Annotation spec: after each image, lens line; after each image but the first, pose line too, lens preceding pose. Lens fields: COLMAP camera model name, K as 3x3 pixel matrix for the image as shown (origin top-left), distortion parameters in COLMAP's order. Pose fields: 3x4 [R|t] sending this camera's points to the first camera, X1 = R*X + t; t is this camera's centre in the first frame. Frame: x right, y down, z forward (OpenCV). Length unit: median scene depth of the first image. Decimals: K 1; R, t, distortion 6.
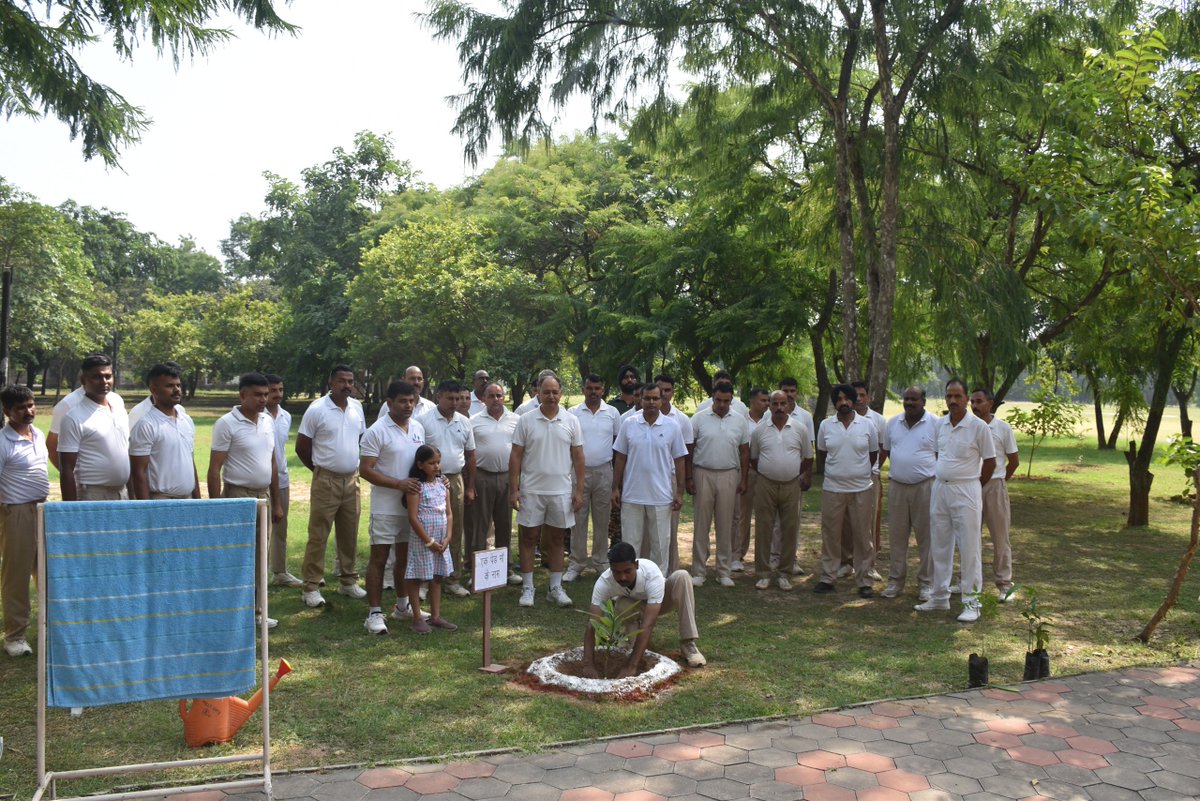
lens RADIAL K [[958.6, 0, 600.0], [0, 958.6, 400.5], [0, 0, 1]] dist [-0.117874, 0.002601]
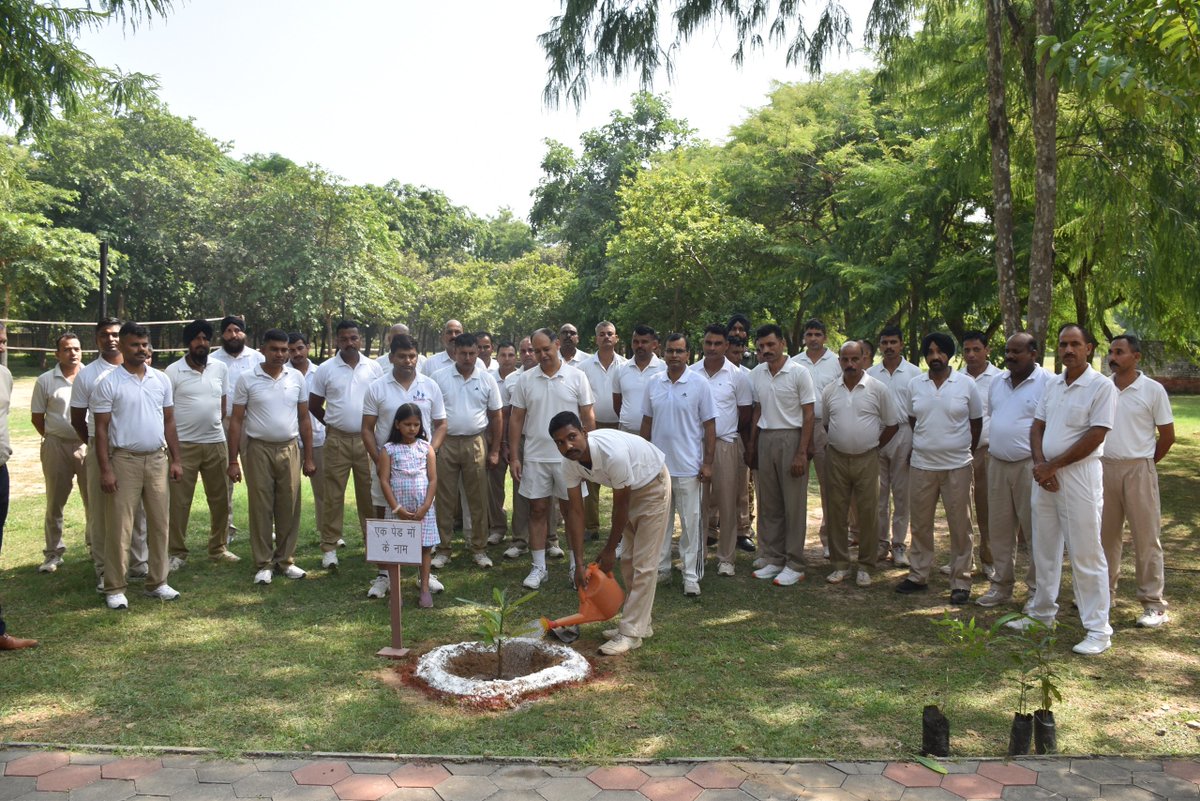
lens RADIAL K [[953.5, 0, 600.0], [0, 953.5, 400.5], [0, 0, 1]] dist [-0.163499, 0.139464]
pose [[0.933673, 0.007991, -0.358036, 0.270110], [0.006725, 0.999184, 0.039838, 0.006367], [0.358062, -0.039603, 0.932857, 0.170887]]
